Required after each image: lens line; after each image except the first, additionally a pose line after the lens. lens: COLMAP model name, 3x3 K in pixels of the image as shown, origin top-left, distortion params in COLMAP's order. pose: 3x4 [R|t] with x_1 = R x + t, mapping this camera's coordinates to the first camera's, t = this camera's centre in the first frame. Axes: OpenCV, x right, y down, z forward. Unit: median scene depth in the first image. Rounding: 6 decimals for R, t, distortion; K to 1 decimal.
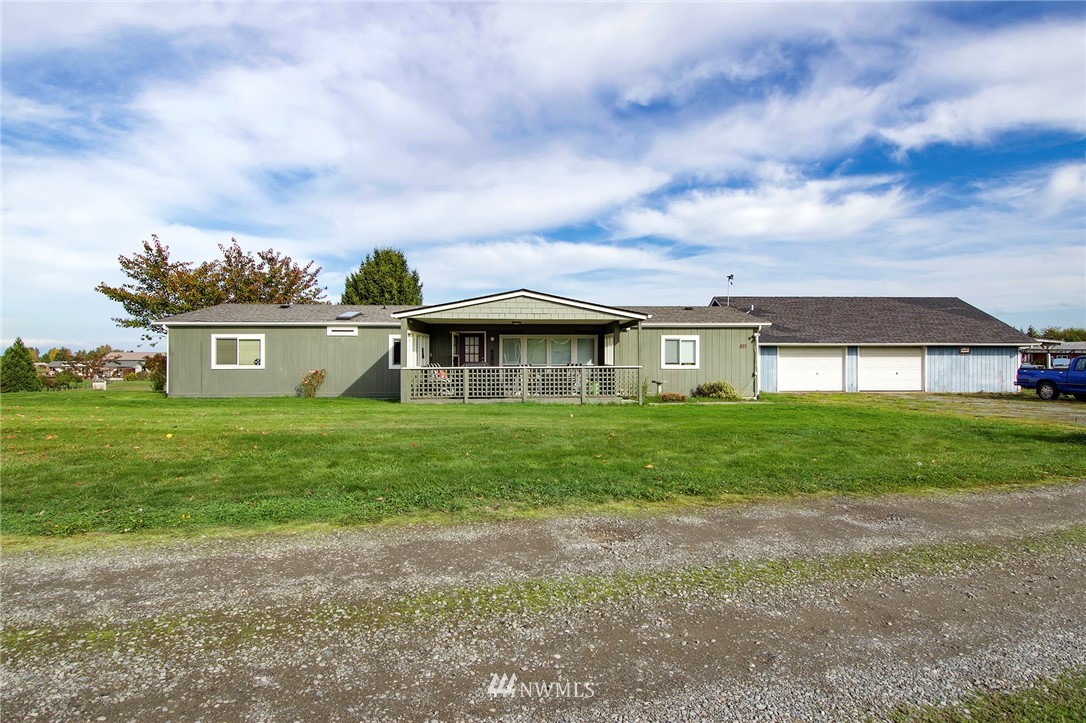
lens RADIAL K [[563.0, 0, 543.0], [0, 563.0, 361.5], [0, 0, 1]] dist [0.044656, -0.051258]
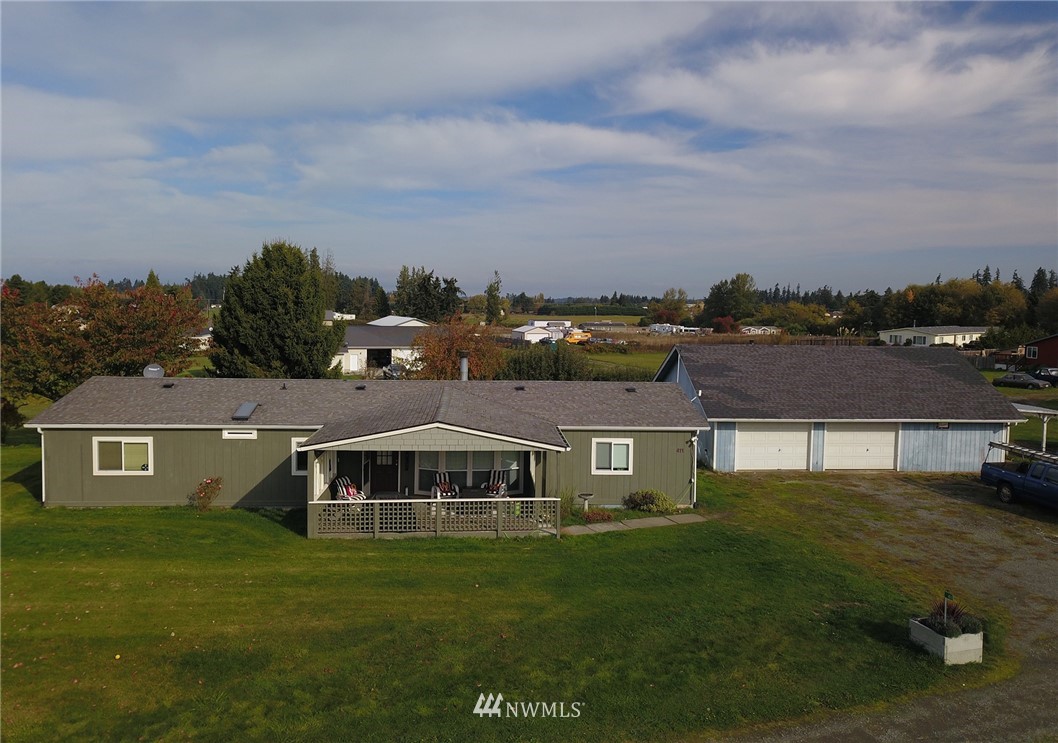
lens RADIAL K [[800.1, 0, 534.3], [0, 800.1, 357.0], [0, 0, 1]] dist [0.005756, -0.003451]
pose [[0.998659, 0.012190, 0.050310, 0.048186], [-0.015614, 0.997547, 0.068237, -0.266166], [-0.049355, -0.068931, 0.996400, -0.283153]]
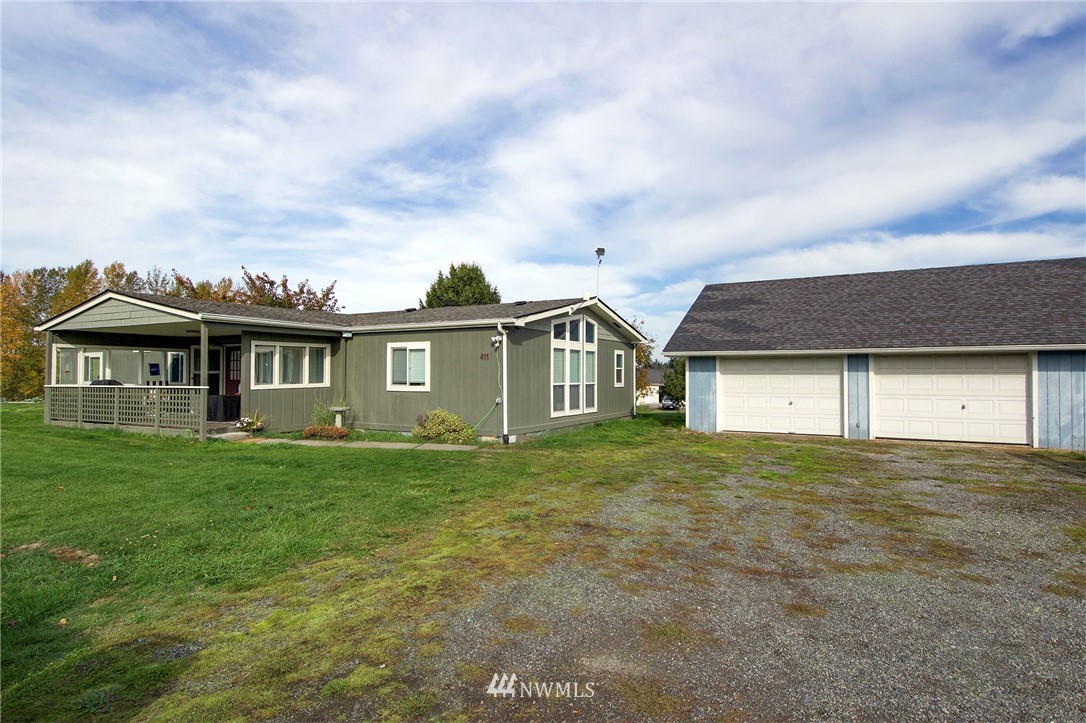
lens RADIAL K [[576.2, 0, 543.1], [0, 576.2, 389.6], [0, 0, 1]] dist [0.011498, -0.000906]
pose [[0.861097, 0.013196, -0.508269, 0.741480], [-0.004862, 0.999831, 0.017721, -0.002361], [0.508417, -0.012789, 0.861016, 0.480080]]
